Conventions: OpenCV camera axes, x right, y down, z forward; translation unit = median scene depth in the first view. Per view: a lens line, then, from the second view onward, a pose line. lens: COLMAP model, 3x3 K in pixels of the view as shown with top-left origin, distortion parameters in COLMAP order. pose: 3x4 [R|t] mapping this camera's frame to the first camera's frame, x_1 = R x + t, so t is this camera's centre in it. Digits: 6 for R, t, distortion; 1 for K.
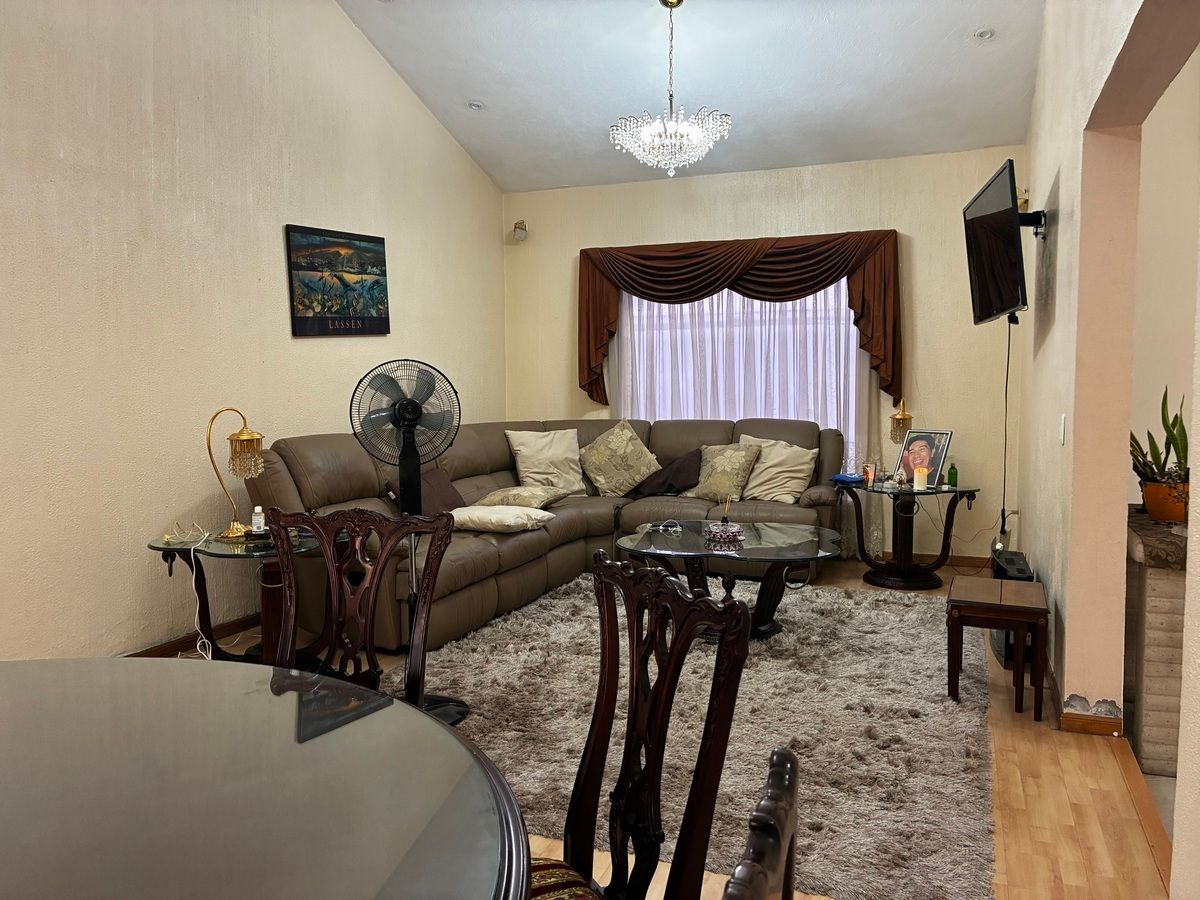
lens RADIAL K [[915.7, 0, 595.6], [0, 915.7, 452.4], [0, 0, 1]] dist [0.033180, -0.039629]
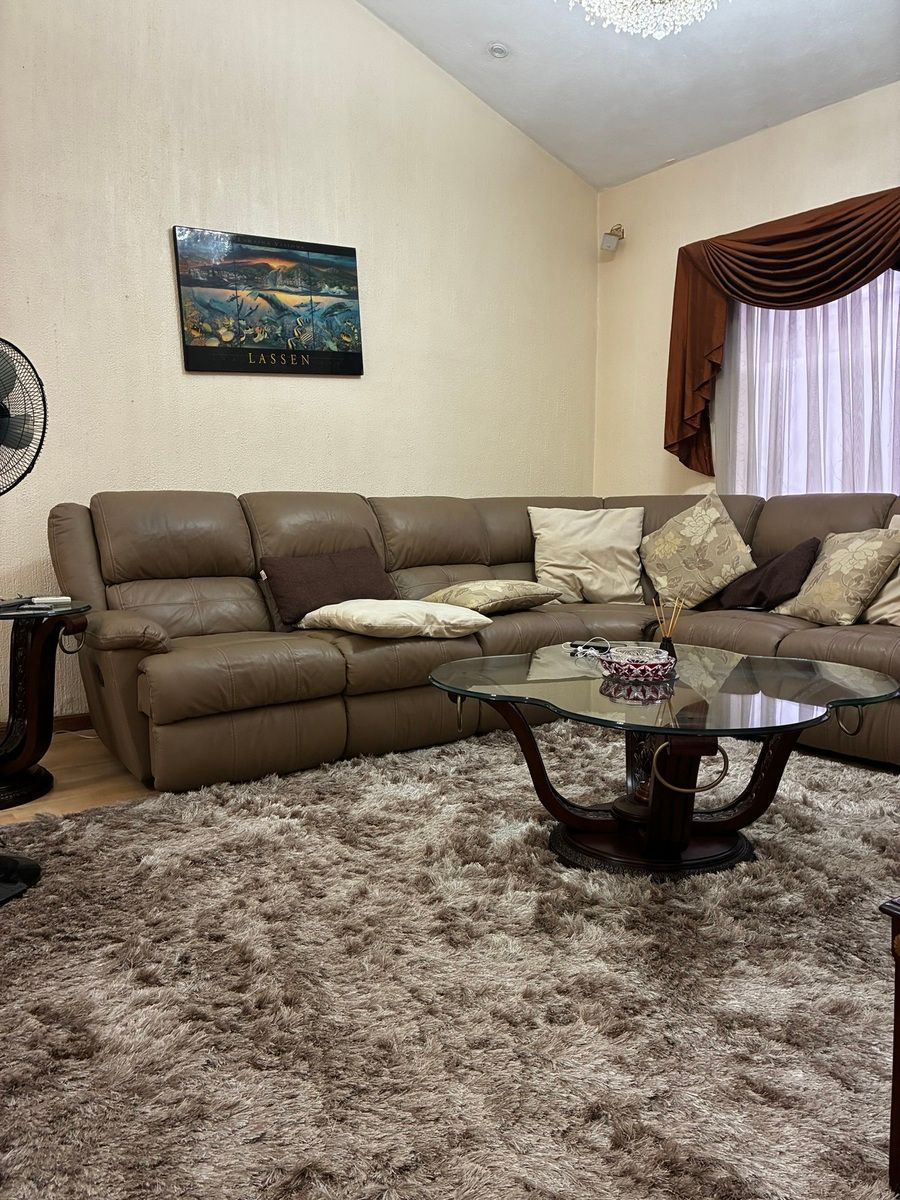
lens RADIAL K [[915.7, 0, 451.4], [0, 915.7, 601.1], [0, 0, 1]] dist [0.033180, -0.039629]
pose [[0.848488, 0.057230, -0.526110, 0.238899], [-0.042373, 0.998291, 0.040257, 0.024575], [0.527515, -0.011865, 0.849463, 0.356442]]
